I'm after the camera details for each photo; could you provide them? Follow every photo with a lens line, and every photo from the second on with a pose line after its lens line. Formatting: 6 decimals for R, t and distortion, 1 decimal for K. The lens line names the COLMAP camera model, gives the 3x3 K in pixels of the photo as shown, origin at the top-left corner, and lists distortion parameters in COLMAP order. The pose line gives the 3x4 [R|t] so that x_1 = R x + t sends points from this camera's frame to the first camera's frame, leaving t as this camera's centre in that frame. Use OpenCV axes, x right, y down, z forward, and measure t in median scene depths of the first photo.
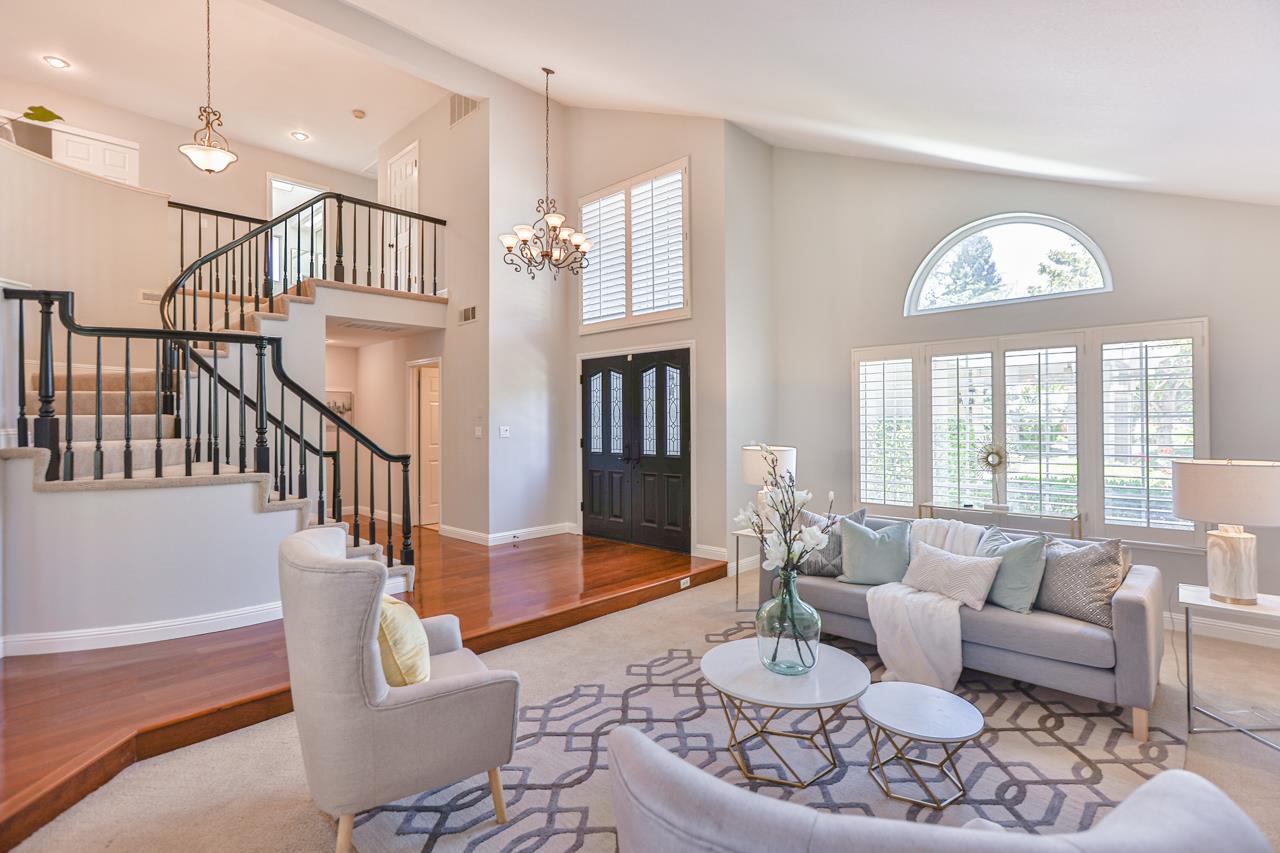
lens RADIAL K [[613.8, 0, 642.7], [0, 613.8, 420.3], [0, 0, 1]] dist [-0.025240, 0.014602]
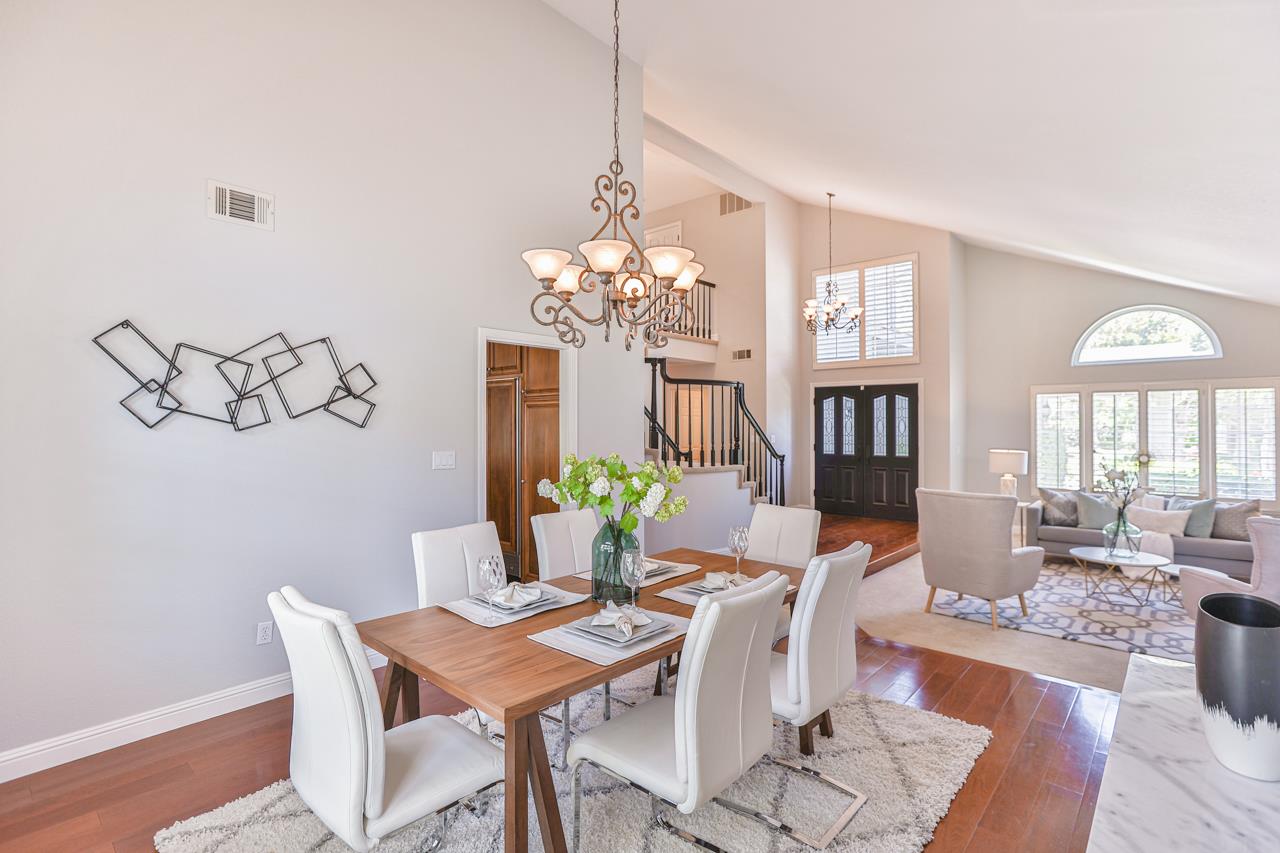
lens RADIAL K [[610.4, 0, 666.8], [0, 610.4, 417.7], [0, 0, 1]] dist [0.000402, 0.014071]
pose [[0.998102, 0.008415, 0.061010, -0.637362], [-0.007703, 0.999899, -0.011910, -0.013451], [-0.061104, 0.011418, 0.998066, -0.444165]]
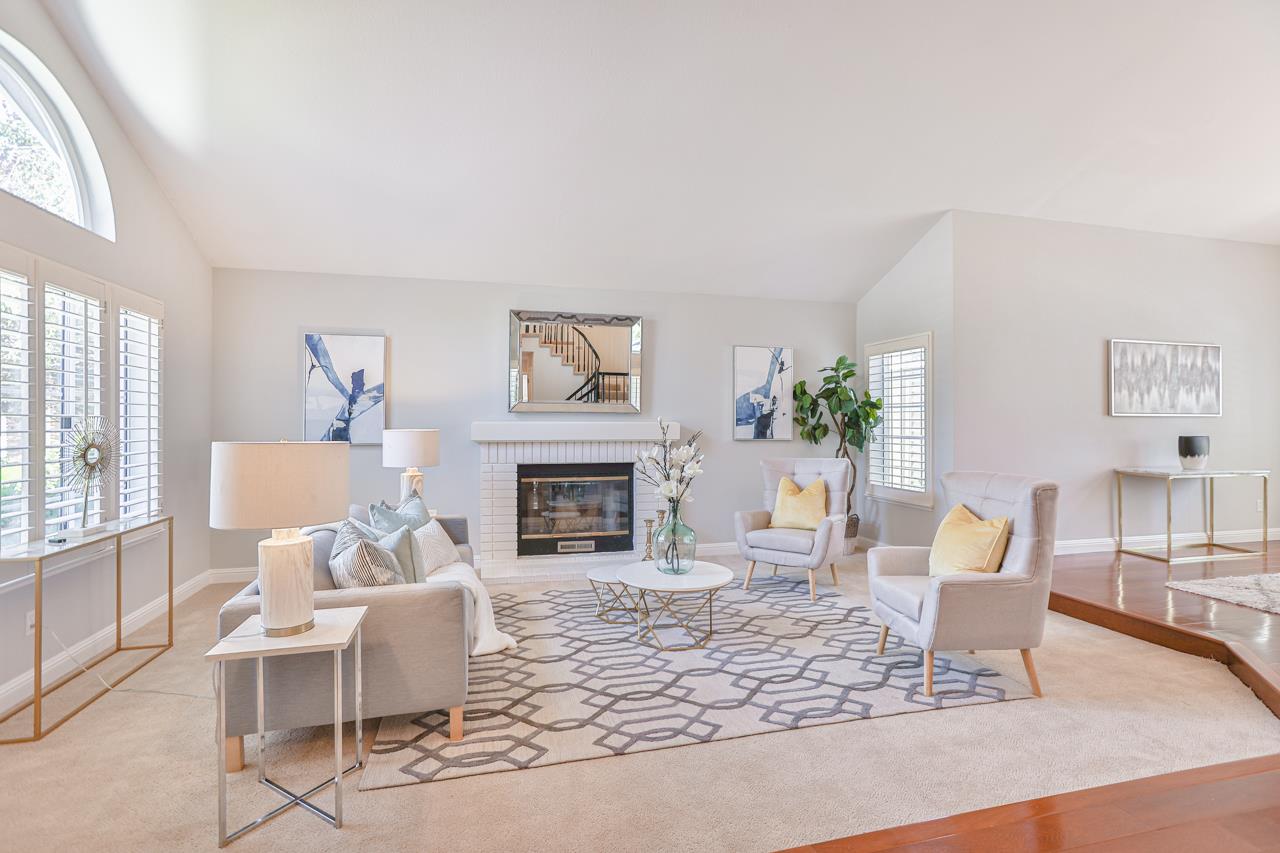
lens RADIAL K [[613.8, 0, 642.7], [0, 613.8, 420.3], [0, 0, 1]] dist [-0.025240, 0.014602]
pose [[-0.851306, 0.008467, 0.524601, -0.201780], [0.007156, 0.999964, -0.004526, 0.026783], [-0.524621, -0.000099, -0.851336, 1.001196]]
